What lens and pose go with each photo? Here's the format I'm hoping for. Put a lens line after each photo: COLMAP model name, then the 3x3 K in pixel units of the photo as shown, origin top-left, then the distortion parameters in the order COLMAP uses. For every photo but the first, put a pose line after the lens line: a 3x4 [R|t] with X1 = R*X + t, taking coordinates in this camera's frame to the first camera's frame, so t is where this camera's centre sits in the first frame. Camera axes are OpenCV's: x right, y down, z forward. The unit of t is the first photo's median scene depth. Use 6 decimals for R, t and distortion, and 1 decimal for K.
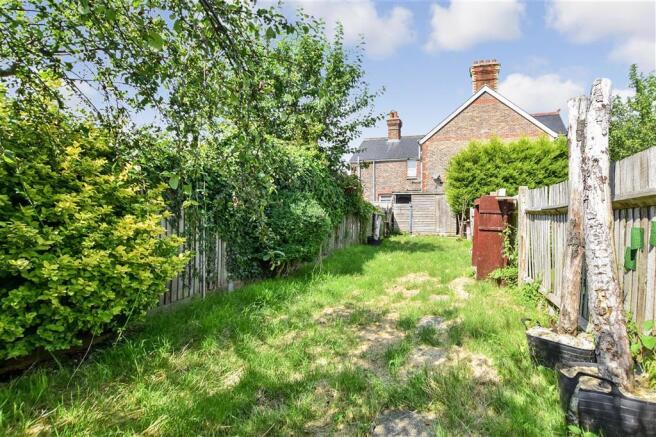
lens RADIAL K [[293.5, 0, 338.1], [0, 293.5, 222.1], [0, 0, 1]] dist [-0.001885, 0.000074]
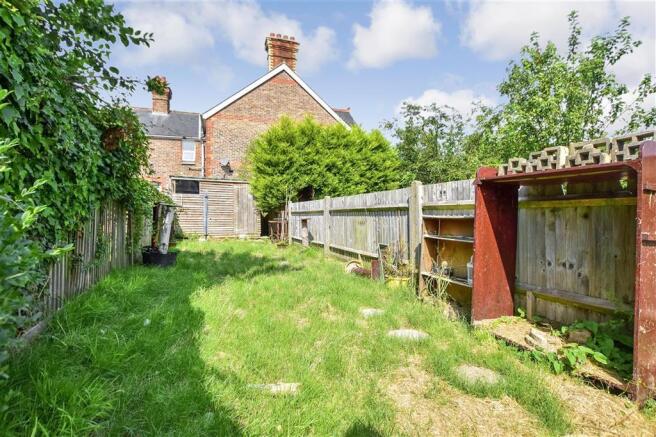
lens RADIAL K [[338.9, 0, 328.0], [0, 338.9, 218.5], [0, 0, 1]] dist [-0.033239, 0.000027]
pose [[0.788626, 0.007771, 0.614824, -0.004307], [-0.003601, 0.999961, -0.008021, 0.001145], [-0.614863, 0.004112, 0.788624, 0.207101]]
